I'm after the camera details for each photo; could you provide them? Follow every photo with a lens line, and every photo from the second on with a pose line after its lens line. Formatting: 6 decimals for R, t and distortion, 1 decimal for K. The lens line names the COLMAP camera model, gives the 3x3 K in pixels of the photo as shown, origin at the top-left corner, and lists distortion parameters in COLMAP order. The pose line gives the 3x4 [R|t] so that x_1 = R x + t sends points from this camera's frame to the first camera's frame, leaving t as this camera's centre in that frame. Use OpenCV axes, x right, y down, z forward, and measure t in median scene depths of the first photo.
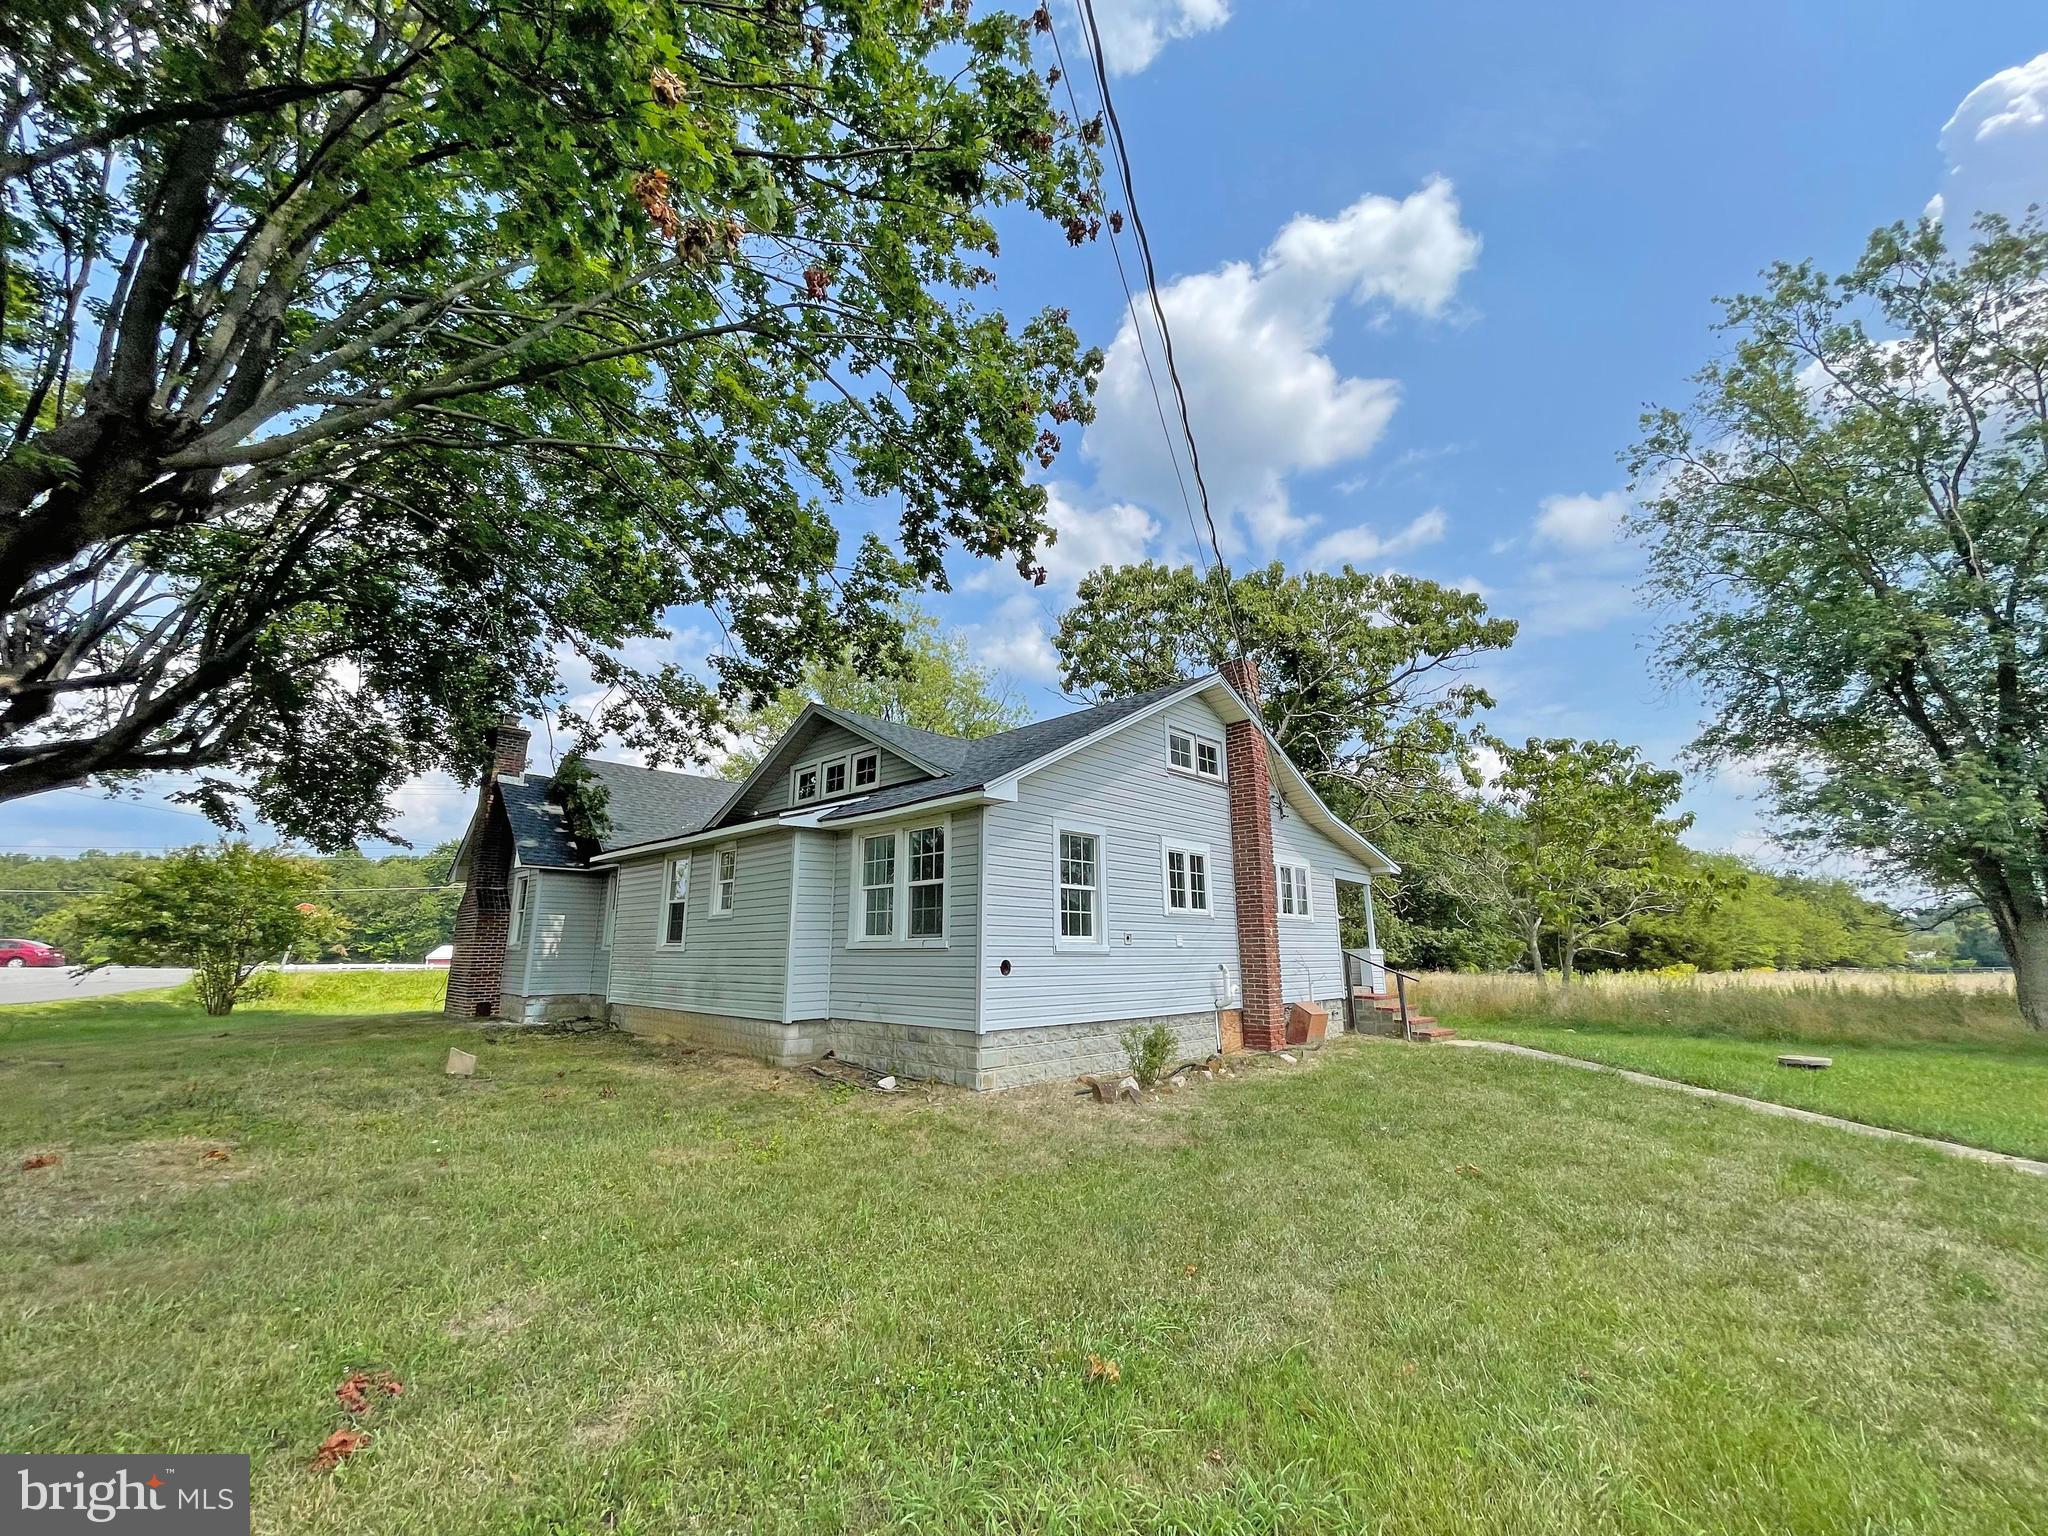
lens RADIAL K [[822.9, 0, 1016.1], [0, 822.9, 767.3], [0, 0, 1]] dist [-0.002326, 0.000138]
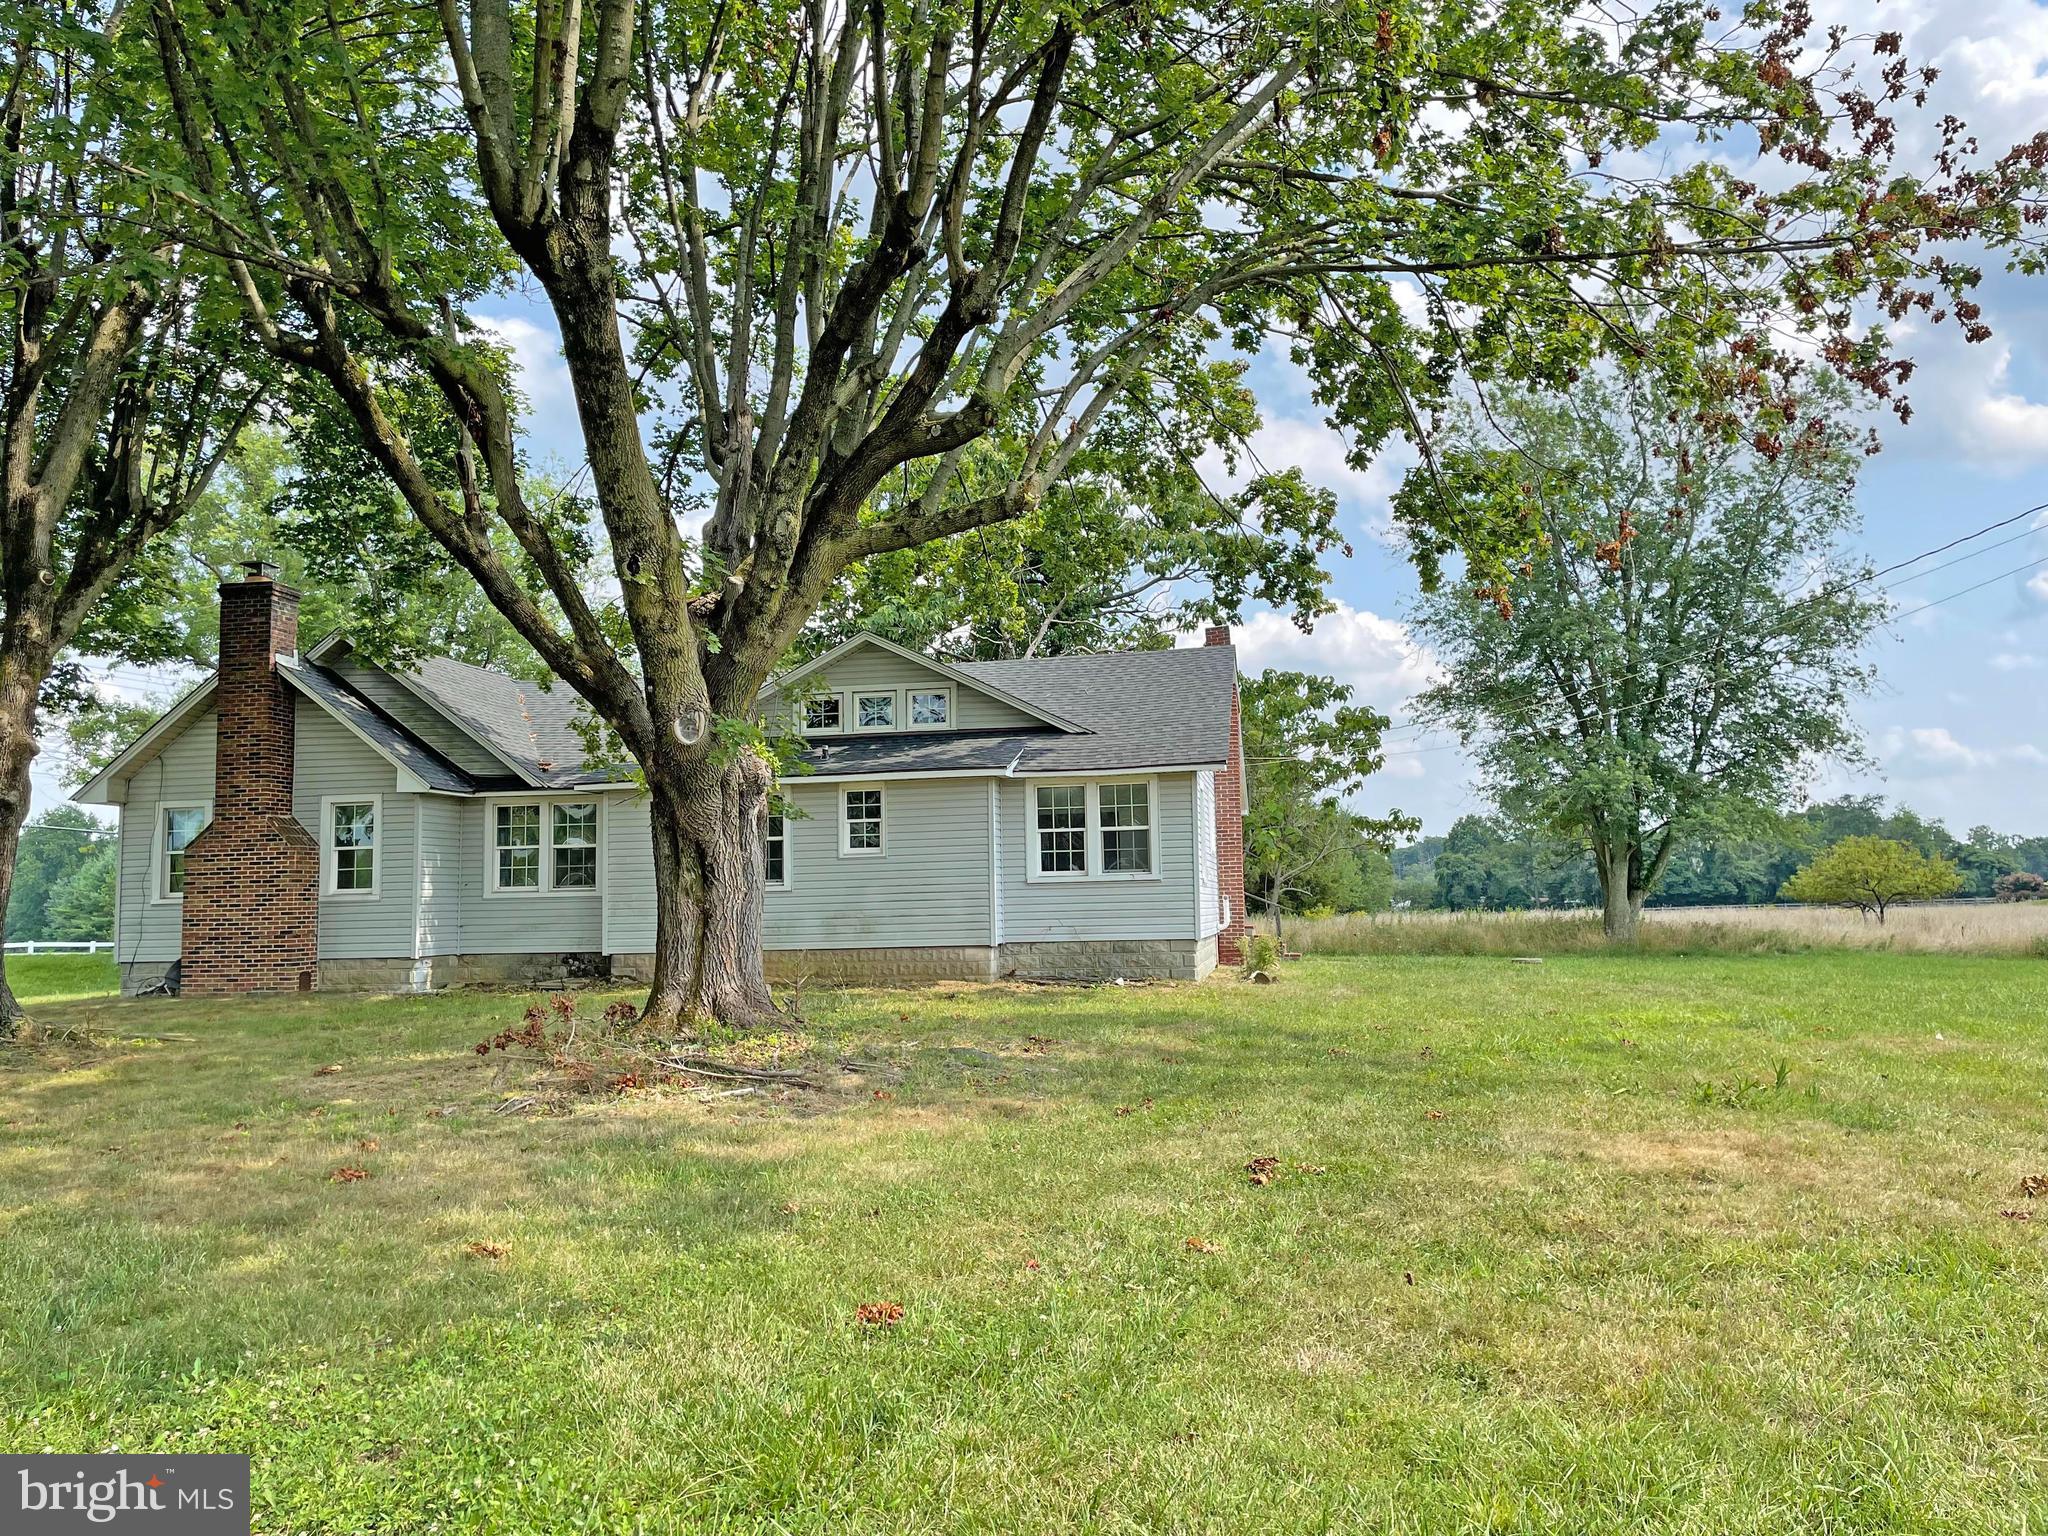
lens RADIAL K [[1541.2, 0, 1044.4], [0, 1541.2, 760.2], [0, 0, 1]] dist [0.070943, -0.090186]
pose [[0.819914, 0.037007, 0.571289, -0.920000], [-0.104126, 0.990903, 0.085253, -0.087055], [-0.562937, -0.129387, 0.816309, -0.483373]]
